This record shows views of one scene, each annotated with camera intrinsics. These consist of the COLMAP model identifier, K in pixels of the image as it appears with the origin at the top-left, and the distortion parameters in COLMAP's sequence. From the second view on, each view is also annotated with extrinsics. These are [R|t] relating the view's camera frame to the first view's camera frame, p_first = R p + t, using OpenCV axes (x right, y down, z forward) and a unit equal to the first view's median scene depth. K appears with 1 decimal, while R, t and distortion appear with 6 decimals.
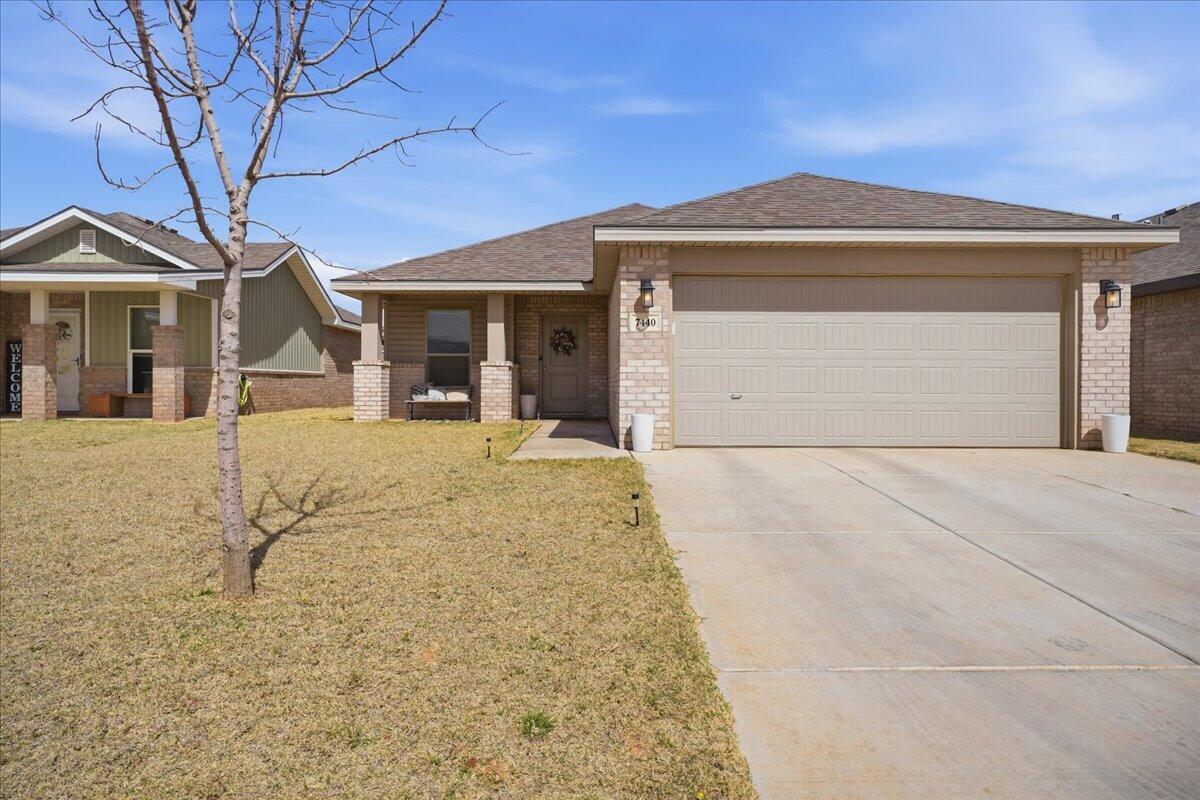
lens RADIAL K [[644.7, 0, 596.3], [0, 644.7, 395.6], [0, 0, 1]] dist [-0.003377, -0.000388]
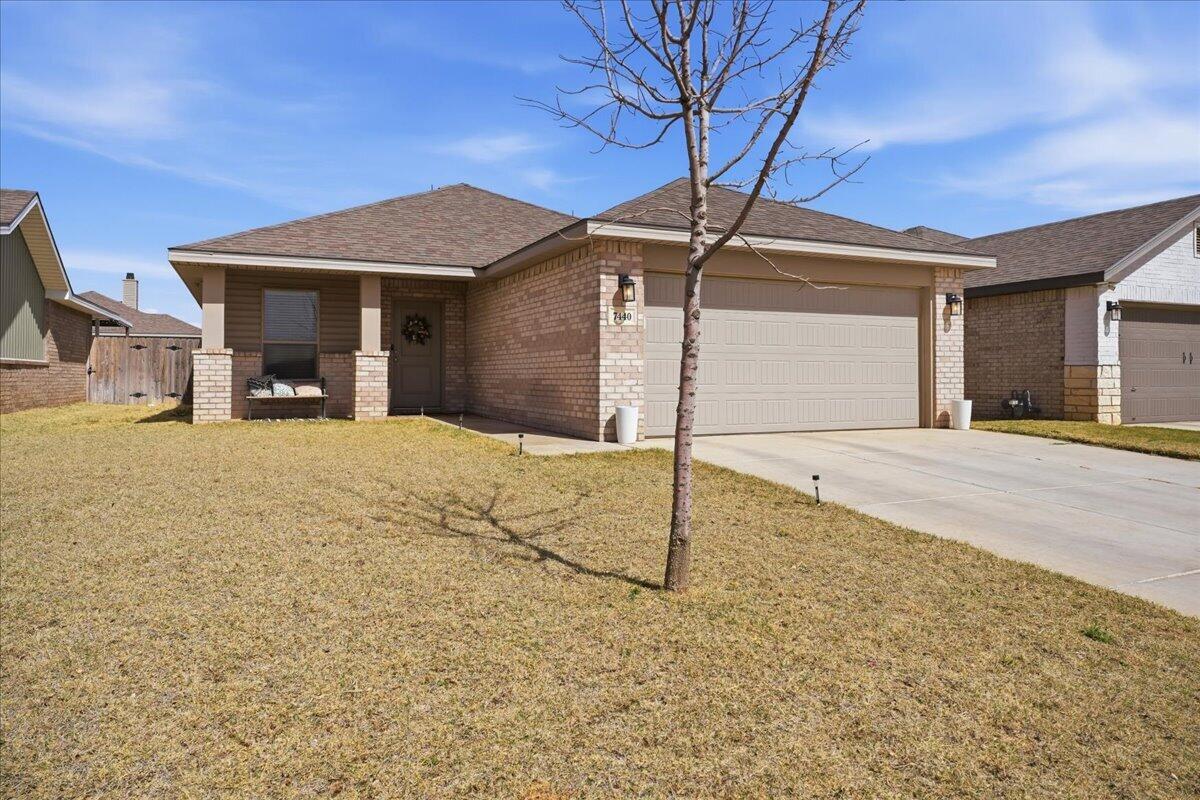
lens RADIAL K [[695.1, 0, 572.3], [0, 695.1, 368.4], [0, 0, 1]] dist [-0.001754, -0.000146]
pose [[0.928777, 0.001260, 0.370638, -0.256213], [0.008623, 0.999650, -0.025007, -0.002739], [-0.370540, 0.026422, 0.928441, 0.007271]]
